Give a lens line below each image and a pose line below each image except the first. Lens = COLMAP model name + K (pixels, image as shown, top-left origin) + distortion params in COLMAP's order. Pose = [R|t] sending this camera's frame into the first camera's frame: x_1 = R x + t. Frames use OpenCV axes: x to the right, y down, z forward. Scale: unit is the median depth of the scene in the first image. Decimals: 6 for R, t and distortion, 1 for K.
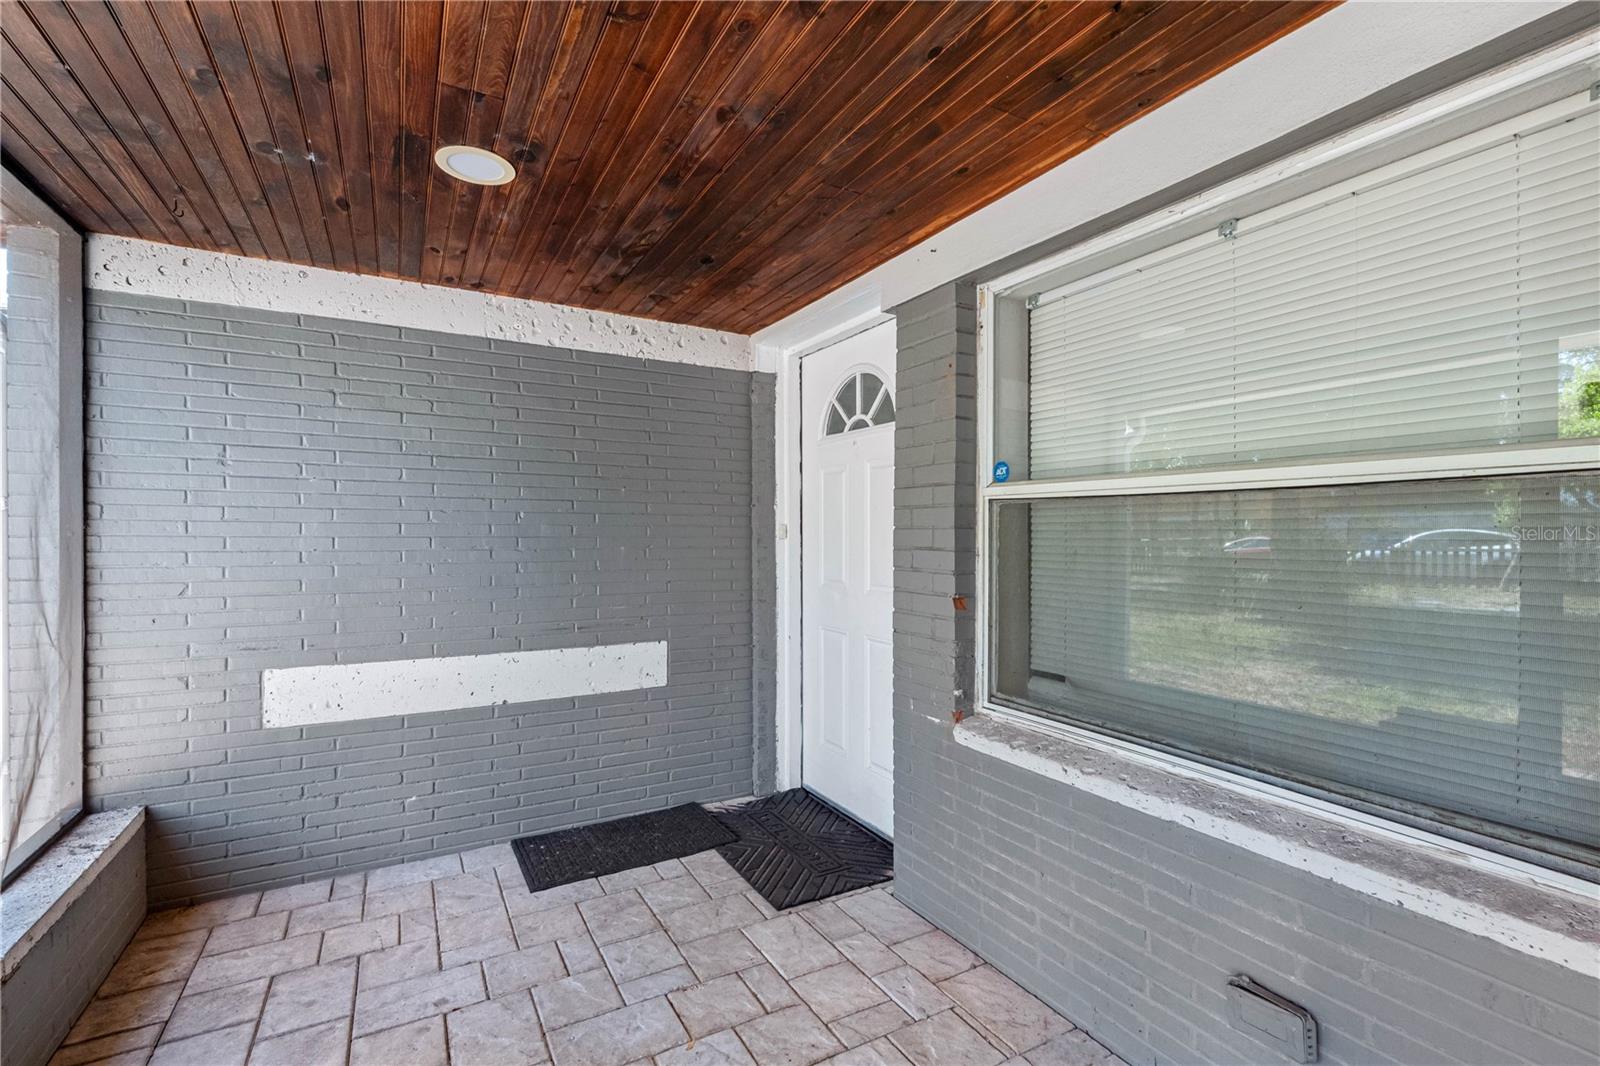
lens RADIAL K [[725.3, 0, 800.0], [0, 725.3, 533.0], [0, 0, 1]] dist [-0.001066, -0.000697]
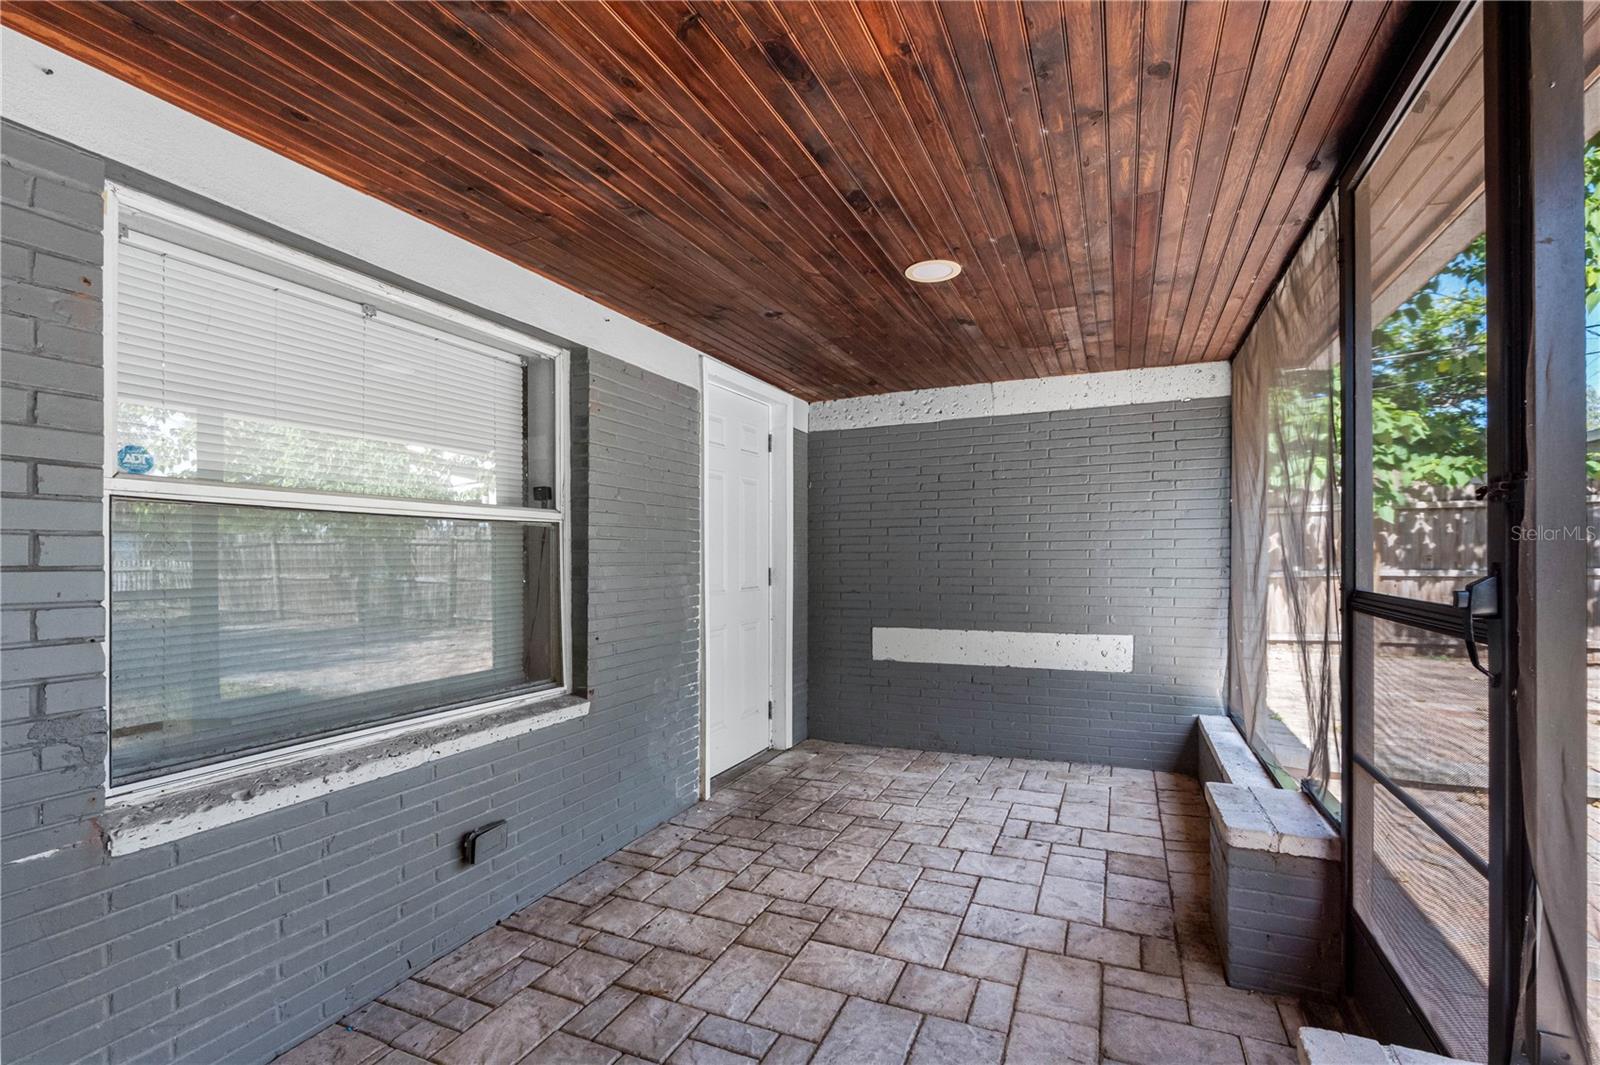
lens RADIAL K [[722.4, 0, 776.7], [0, 722.4, 552.0], [0, 0, 1]] dist [-0.000902, -0.000246]
pose [[-0.577427, 0.008313, 0.816400, -0.883996], [0.005654, 0.999965, -0.006183, 0.022046], [-0.816422, 0.001046, -0.577454, 1.161796]]
